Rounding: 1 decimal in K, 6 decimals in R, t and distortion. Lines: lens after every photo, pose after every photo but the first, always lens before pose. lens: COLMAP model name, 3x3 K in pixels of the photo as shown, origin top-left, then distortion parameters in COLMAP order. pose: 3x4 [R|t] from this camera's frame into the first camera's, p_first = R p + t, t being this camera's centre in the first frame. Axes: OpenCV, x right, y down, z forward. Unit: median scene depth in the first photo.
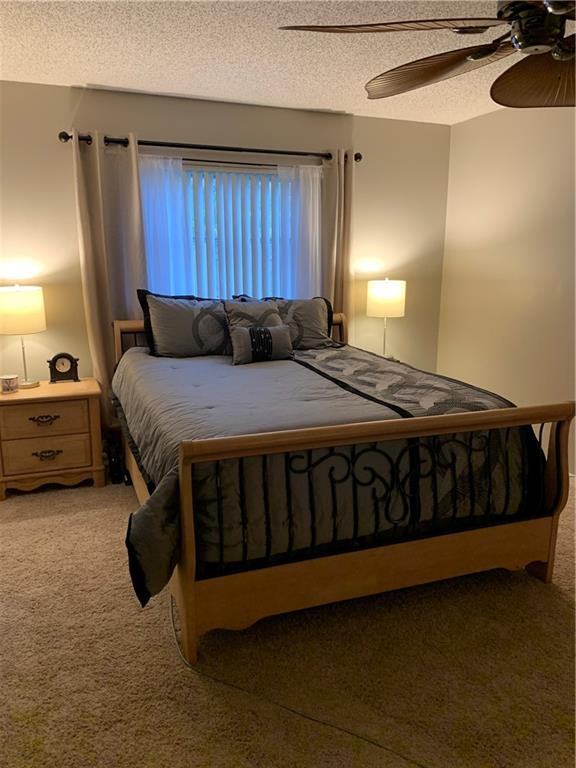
lens RADIAL K [[583.4, 0, 288.0], [0, 583.4, 384.0], [0, 0, 1]] dist [-0.000612, -0.007083]
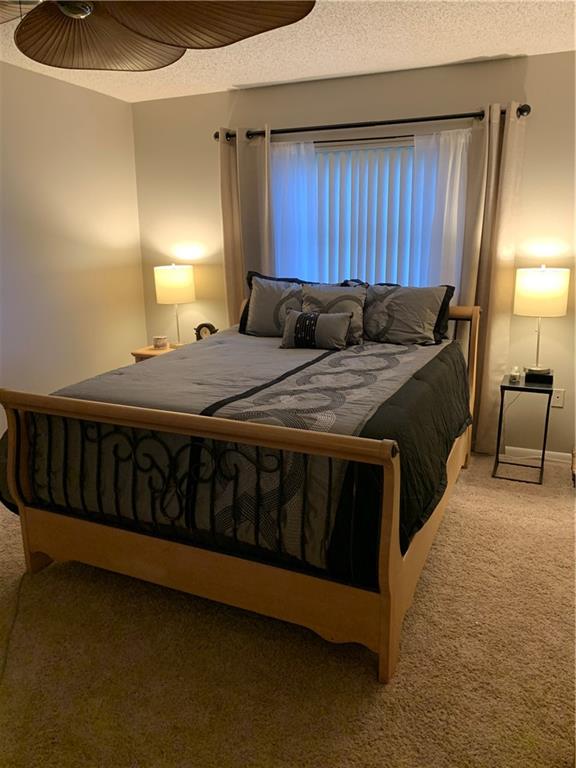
lens RADIAL K [[590.0, 0, 288.0], [0, 590.0, 384.0], [0, 0, 1]] dist [-0.001840, -0.000558]
pose [[0.721963, 0.155351, -0.674266, 0.890898], [-0.138459, 0.987196, 0.079197, -0.079696], [0.677937, 0.036180, 0.734229, 0.393080]]
